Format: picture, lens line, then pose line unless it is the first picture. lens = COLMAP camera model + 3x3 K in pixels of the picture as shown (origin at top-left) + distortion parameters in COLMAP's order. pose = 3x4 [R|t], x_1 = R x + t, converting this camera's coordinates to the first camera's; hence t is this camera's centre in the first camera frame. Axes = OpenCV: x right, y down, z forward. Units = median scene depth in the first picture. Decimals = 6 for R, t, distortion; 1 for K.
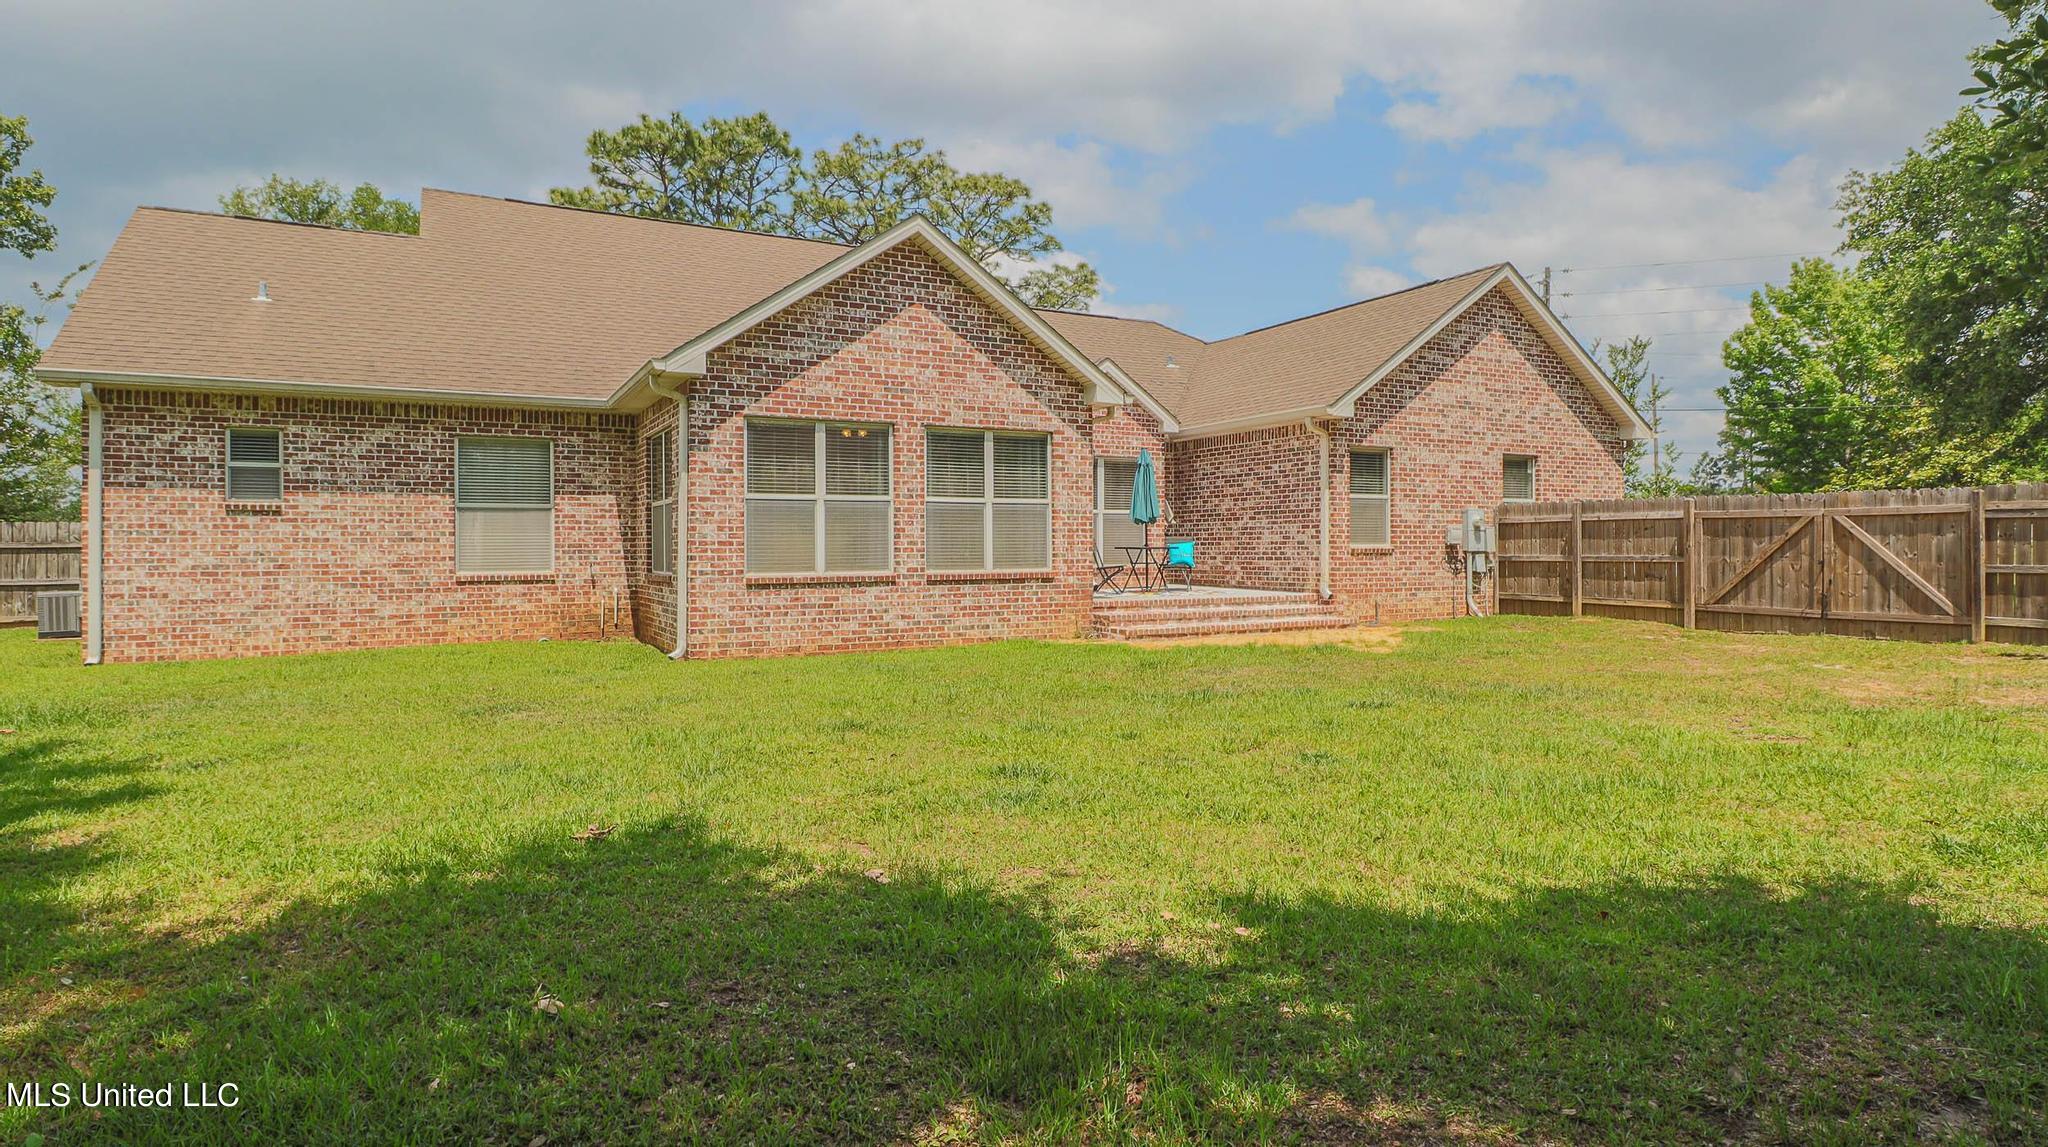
lens RADIAL K [[1080.6, 0, 1024.8], [0, 1080.6, 570.3], [0, 0, 1]] dist [-0.002909, -0.001046]
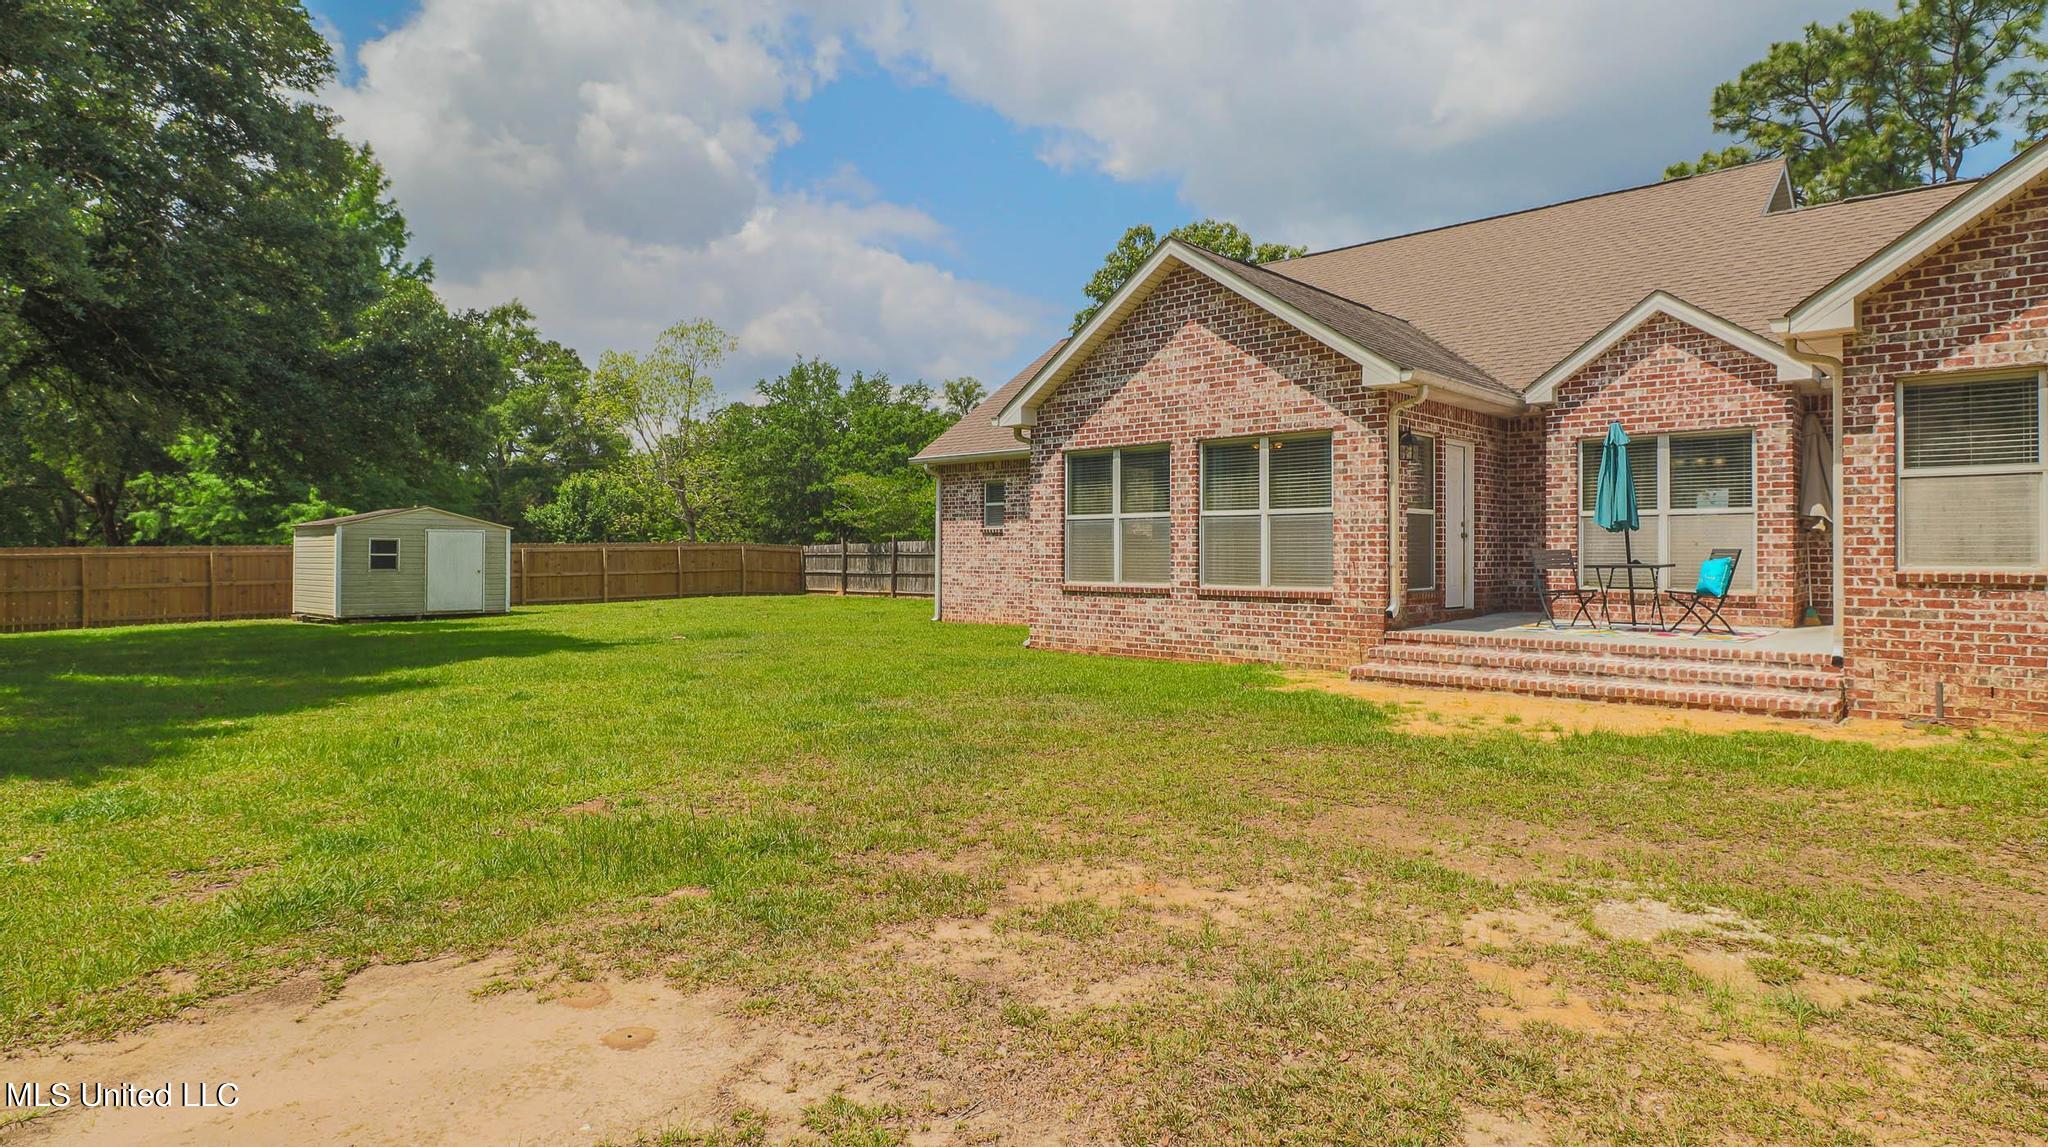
lens RADIAL K [[1080.6, 0, 1021.6], [0, 1080.6, 560.4], [0, 0, 1]] dist [-0.002909, -0.001046]
pose [[0.314046, 0.012632, -0.949324, 0.808862], [-0.022219, 0.999735, 0.005953, -0.024746], [0.949148, 0.019223, 0.314243, 0.530395]]
